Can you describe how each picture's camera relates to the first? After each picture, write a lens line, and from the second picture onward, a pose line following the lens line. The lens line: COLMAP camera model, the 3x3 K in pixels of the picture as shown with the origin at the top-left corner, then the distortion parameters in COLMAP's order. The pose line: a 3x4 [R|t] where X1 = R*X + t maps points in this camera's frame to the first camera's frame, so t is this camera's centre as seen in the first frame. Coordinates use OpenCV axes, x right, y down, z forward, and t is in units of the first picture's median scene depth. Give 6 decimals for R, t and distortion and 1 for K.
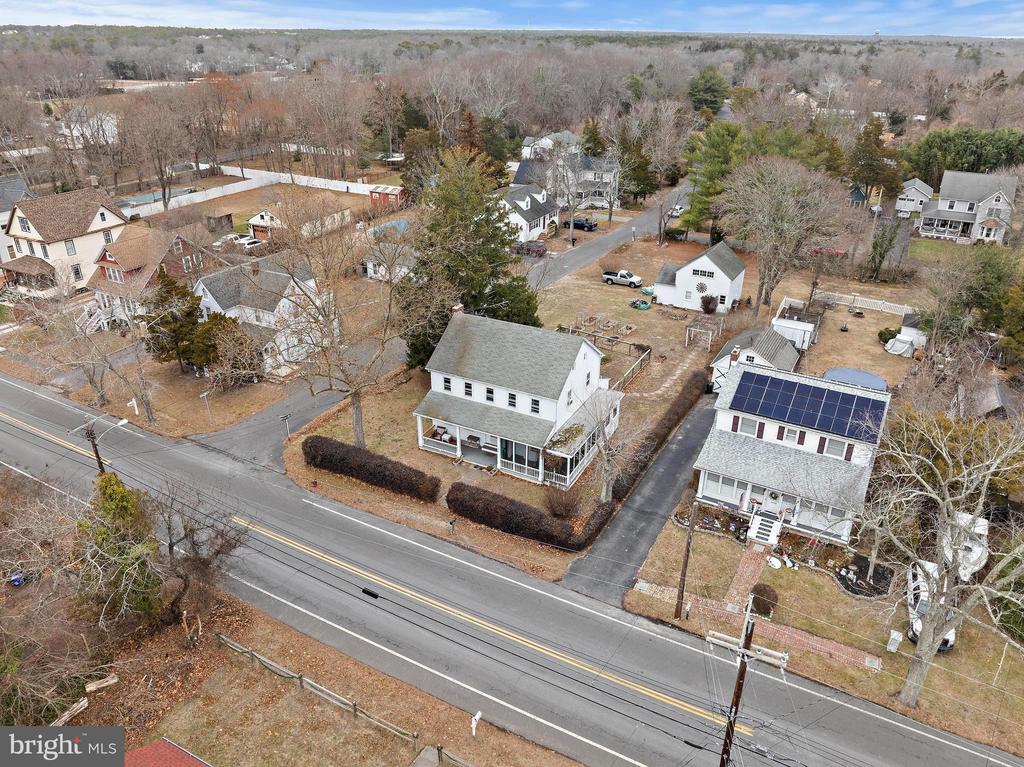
lens RADIAL K [[729.8, 0, 512.0], [0, 729.8, 383.5], [0, 0, 1]] dist [-0.034801, -0.008819]
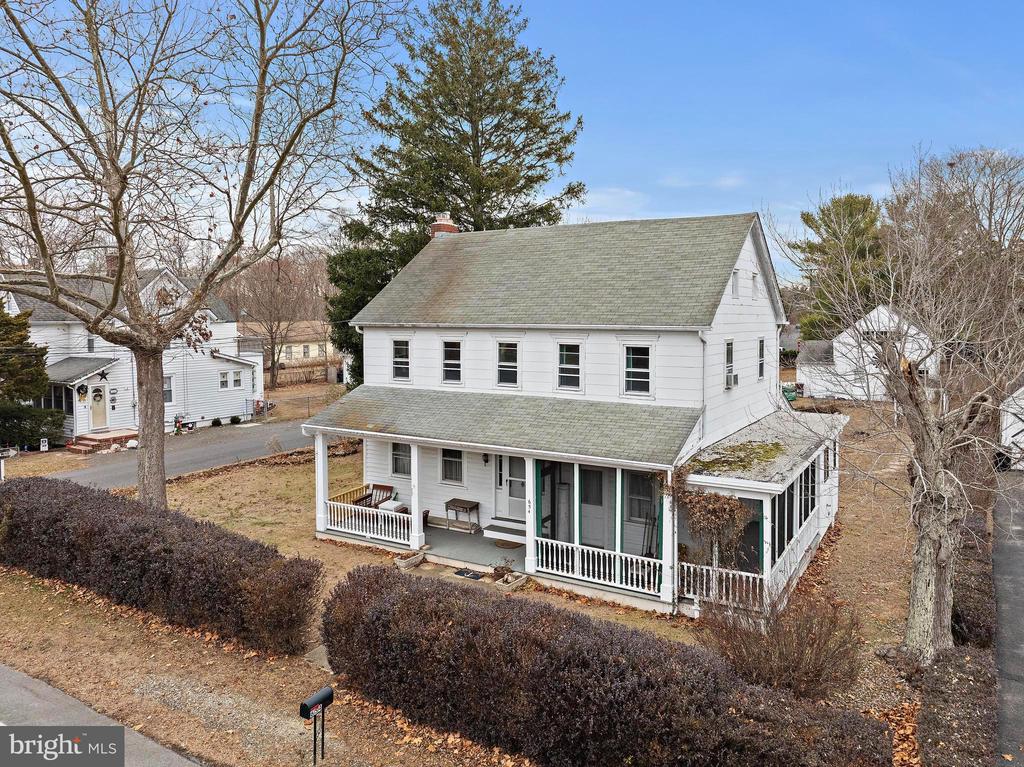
lens RADIAL K [[743.1, 0, 512.8], [0, 743.1, 324.0], [0, 0, 1]] dist [-0.029276, 0.002332]
pose [[0.998242, -0.006306, -0.058935, -0.005630], [-0.019377, 0.904970, -0.425034, 0.157917], [0.056014, 0.425428, 0.903257, 0.662083]]
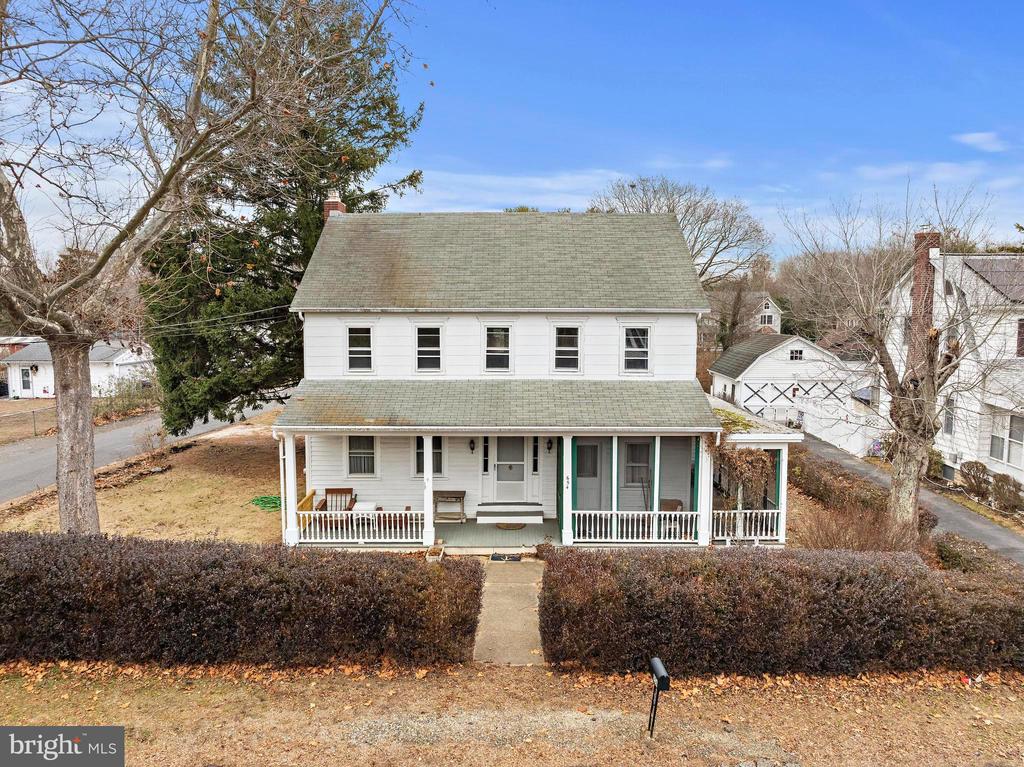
lens RADIAL K [[727.4, 0, 508.4], [0, 727.4, 384.3], [0, 0, 1]] dist [-0.036215, 0.000684]
pose [[0.886387, -0.048600, 0.460388, -0.195439], [0.207819, 0.930413, -0.301898, 0.144324], [-0.413679, 0.363275, 0.834806, 0.709957]]
